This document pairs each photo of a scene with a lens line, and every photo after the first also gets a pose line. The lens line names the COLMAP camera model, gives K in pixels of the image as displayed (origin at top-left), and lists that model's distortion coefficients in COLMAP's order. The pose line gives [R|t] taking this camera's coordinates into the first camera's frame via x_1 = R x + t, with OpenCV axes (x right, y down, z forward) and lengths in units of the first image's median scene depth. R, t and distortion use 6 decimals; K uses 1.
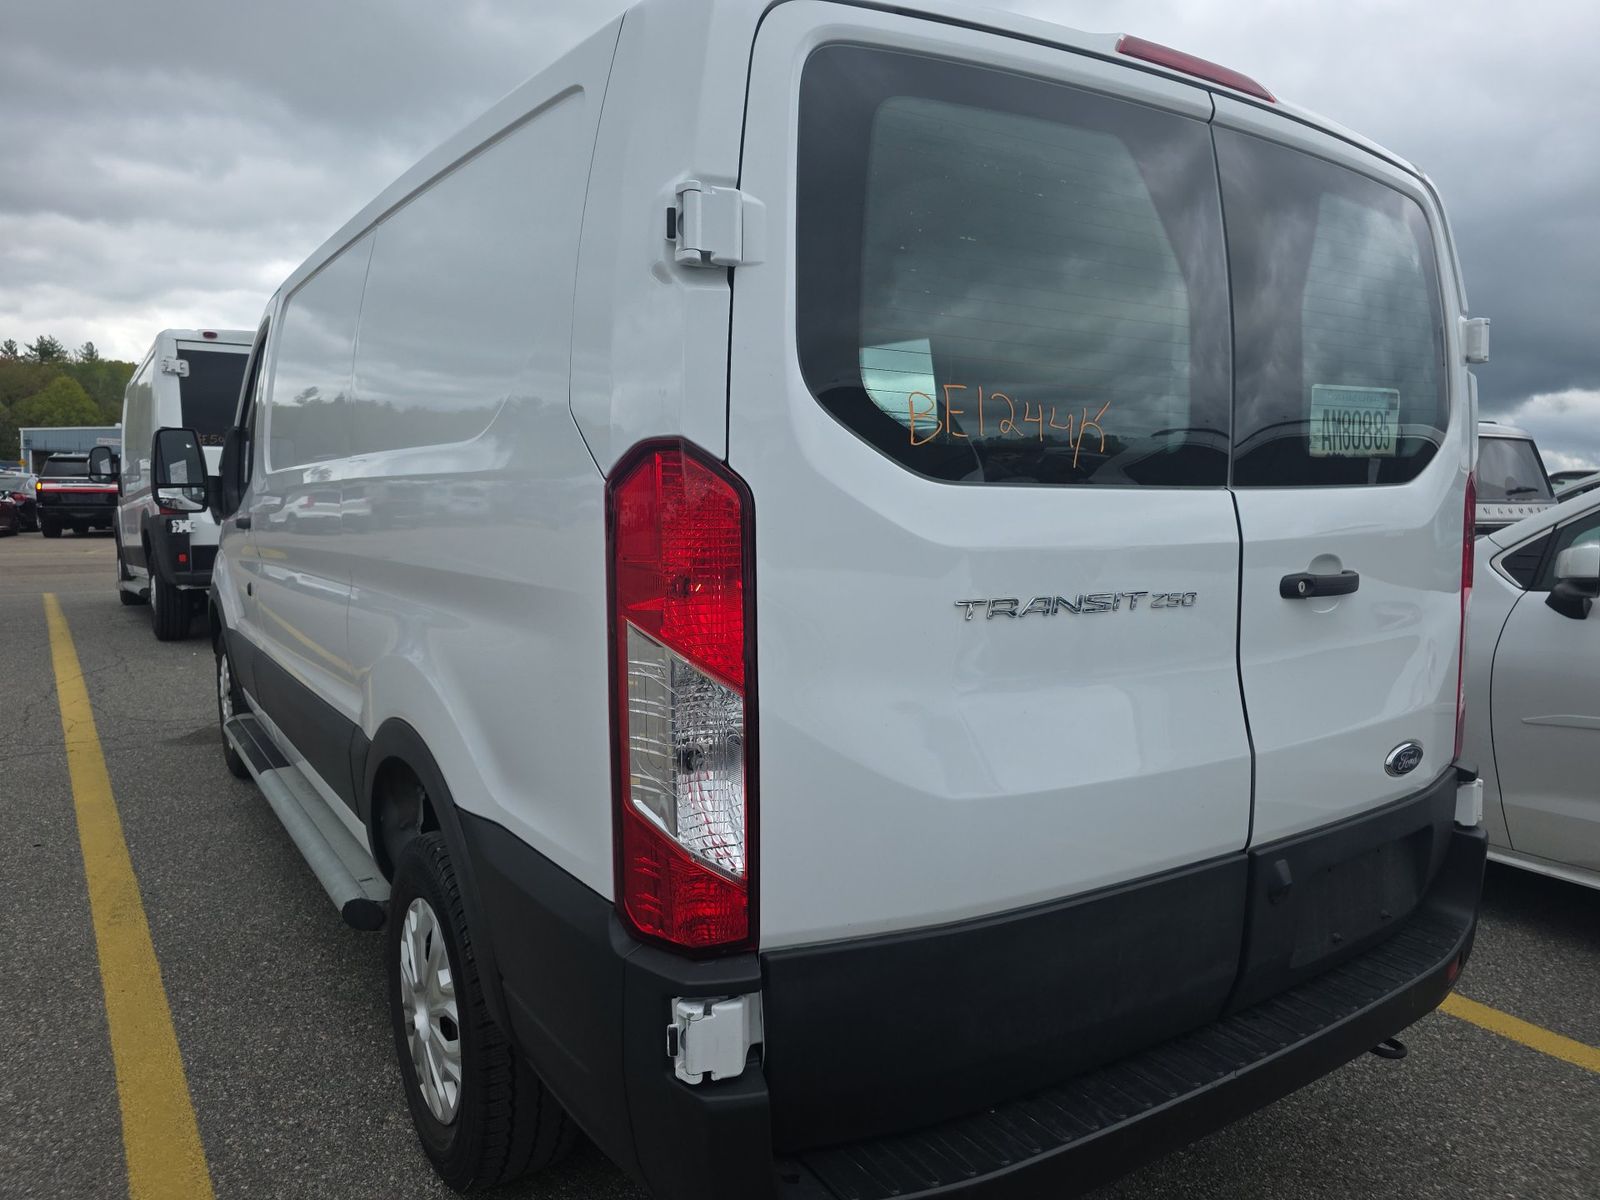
lens RADIAL K [[1106.2, 0, 801.8], [0, 1106.2, 587.6], [0, 0, 1]] dist [0.027606, 0.000678]
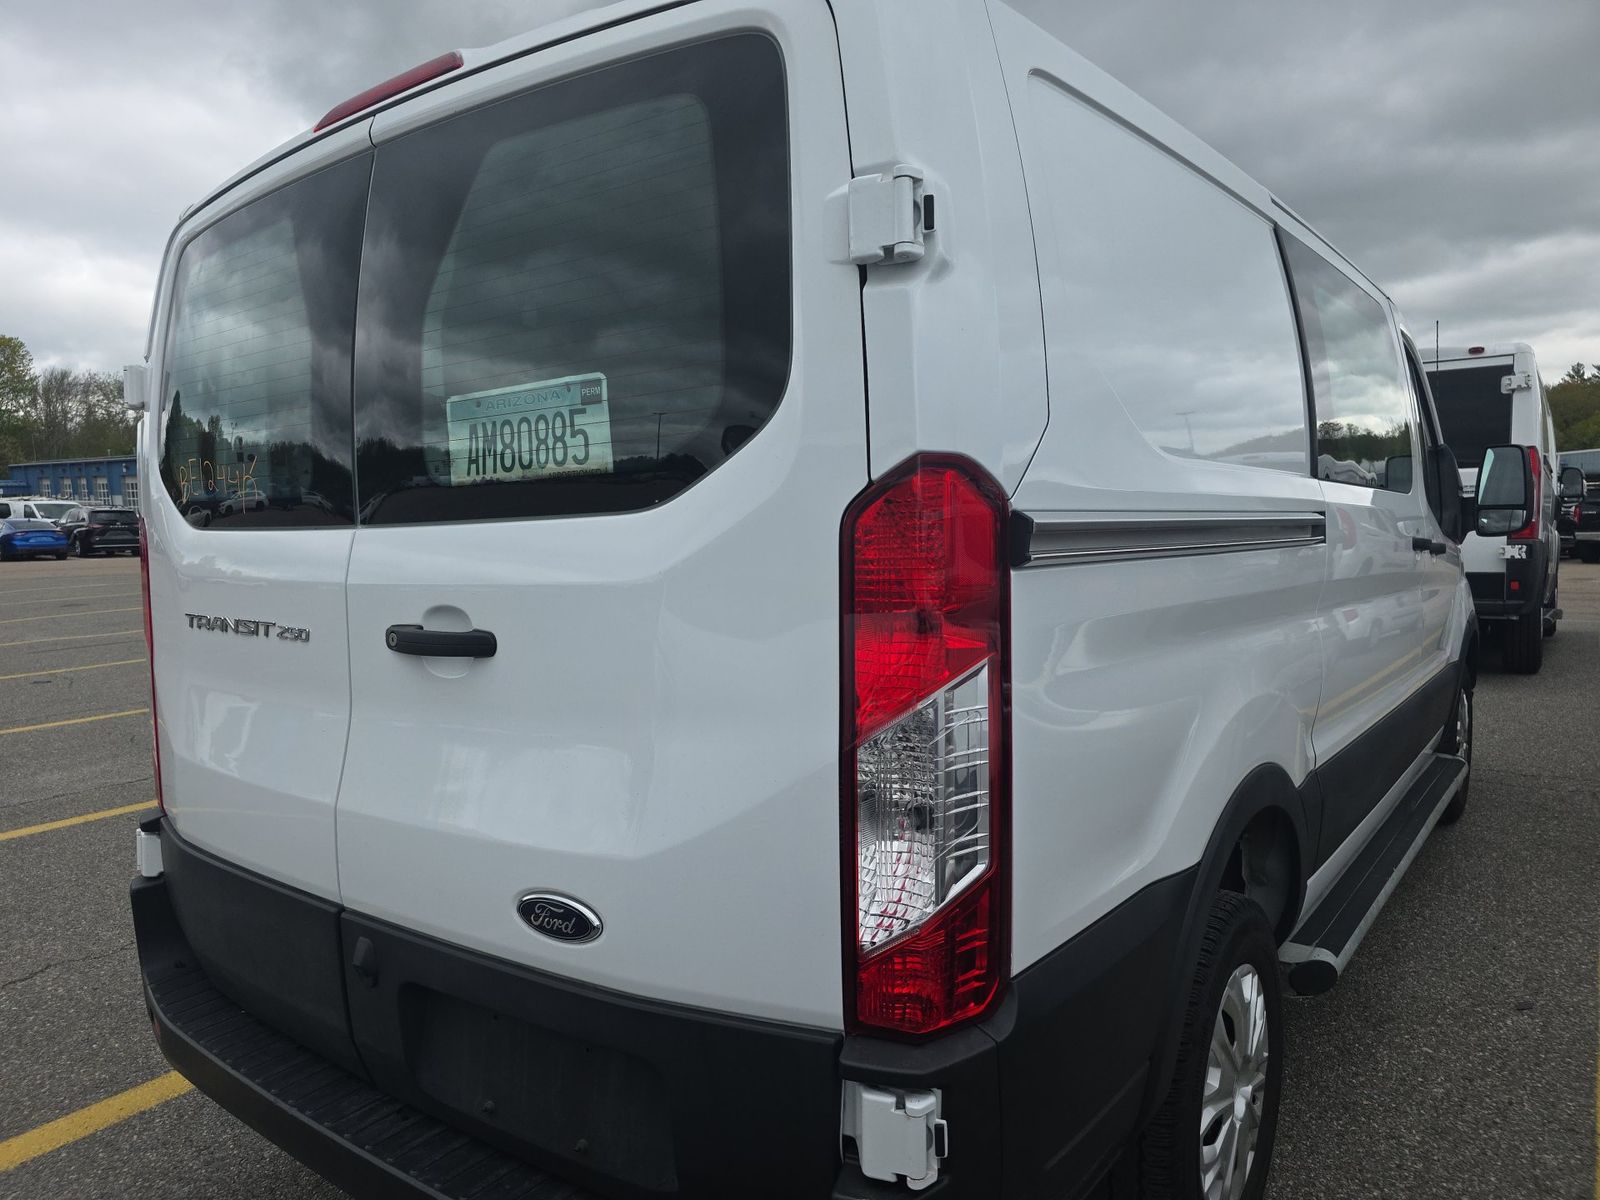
lens RADIAL K [[1111.2, 0, 800.0], [0, 1111.2, 600.0], [0, 0, 1]] dist [0.086784, -0.110879]
pose [[0.297758, 0.052631, -0.953190, 1.431320], [-0.061218, 0.997477, 0.035953, -0.085236], [0.952677, 0.047647, 0.300228, 1.079329]]
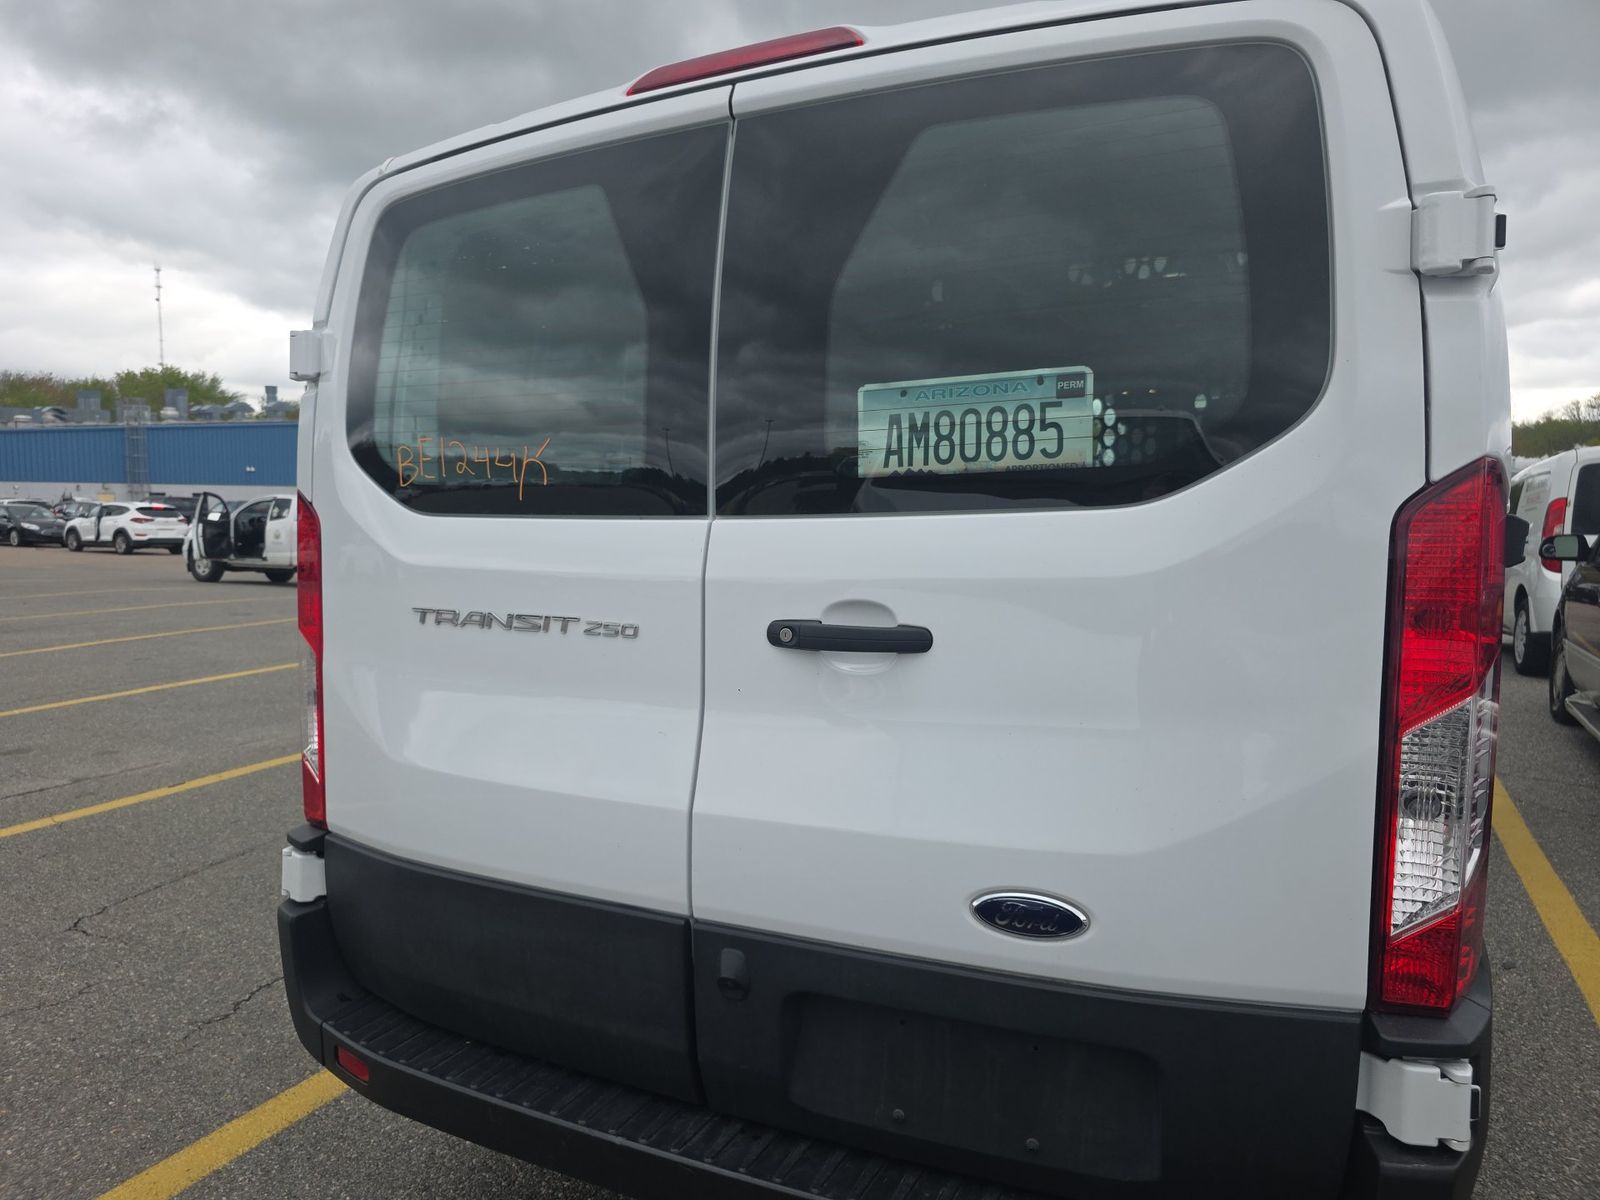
lens RADIAL K [[1111.2, 0, 800.0], [0, 1111.2, 600.0], [0, 0, 1]] dist [0.086784, -0.110879]
pose [[0.483155, 0.051419, -0.874023, 1.229062], [-0.074382, 0.997076, 0.017541, -0.043381], [0.872369, 0.056537, 0.485567, 0.625202]]
